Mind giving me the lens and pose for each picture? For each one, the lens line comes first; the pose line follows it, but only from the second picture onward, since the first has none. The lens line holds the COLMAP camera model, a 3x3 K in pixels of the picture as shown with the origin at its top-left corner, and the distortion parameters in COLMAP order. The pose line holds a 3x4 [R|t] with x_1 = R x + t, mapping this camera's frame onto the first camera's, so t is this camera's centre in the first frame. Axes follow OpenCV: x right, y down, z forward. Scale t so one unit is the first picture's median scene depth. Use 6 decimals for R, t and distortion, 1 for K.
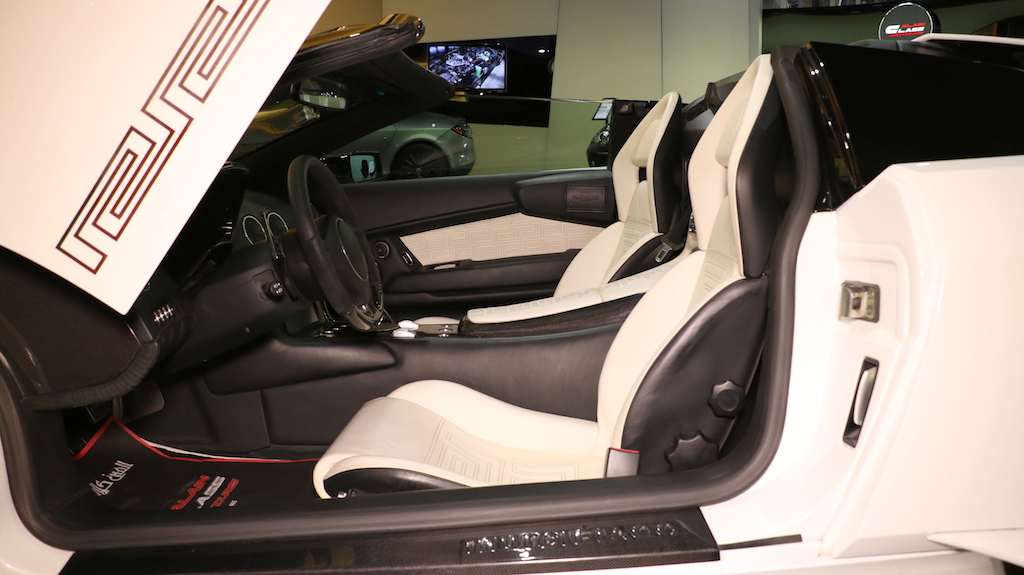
lens RADIAL K [[799.9, 0, 512.0], [0, 799.9, 287.5], [0, 0, 1]] dist [-0.058154, 0.000543]
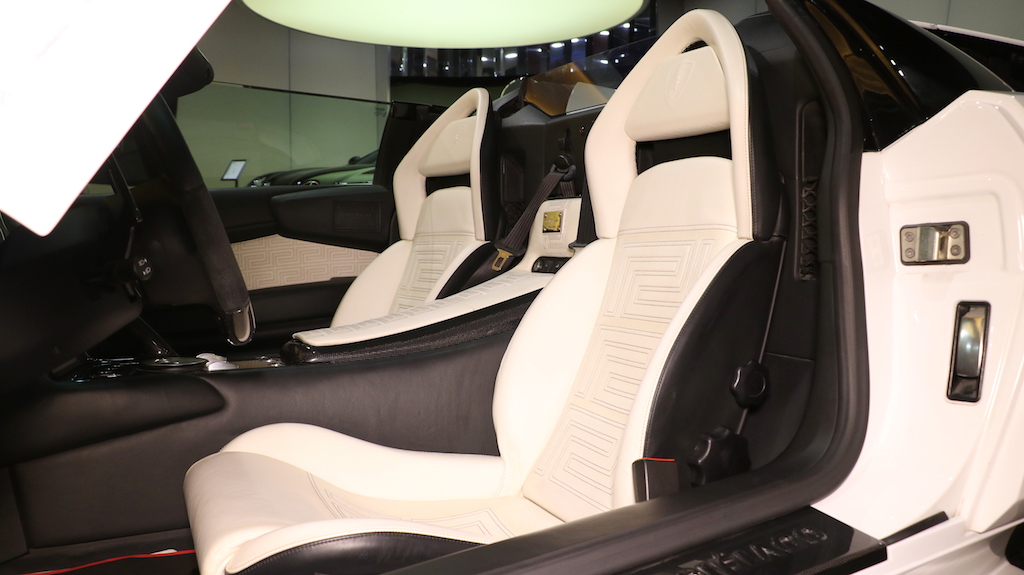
lens RADIAL K [[799.9, 0, 512.0], [0, 799.9, 287.5], [0, 0, 1]] dist [-0.058154, 0.000543]
pose [[0.890656, -0.028836, 0.453762, -0.233393], [0.067863, 0.995239, -0.069957, 0.056994], [-0.449585, 0.093102, 0.888372, 0.248713]]
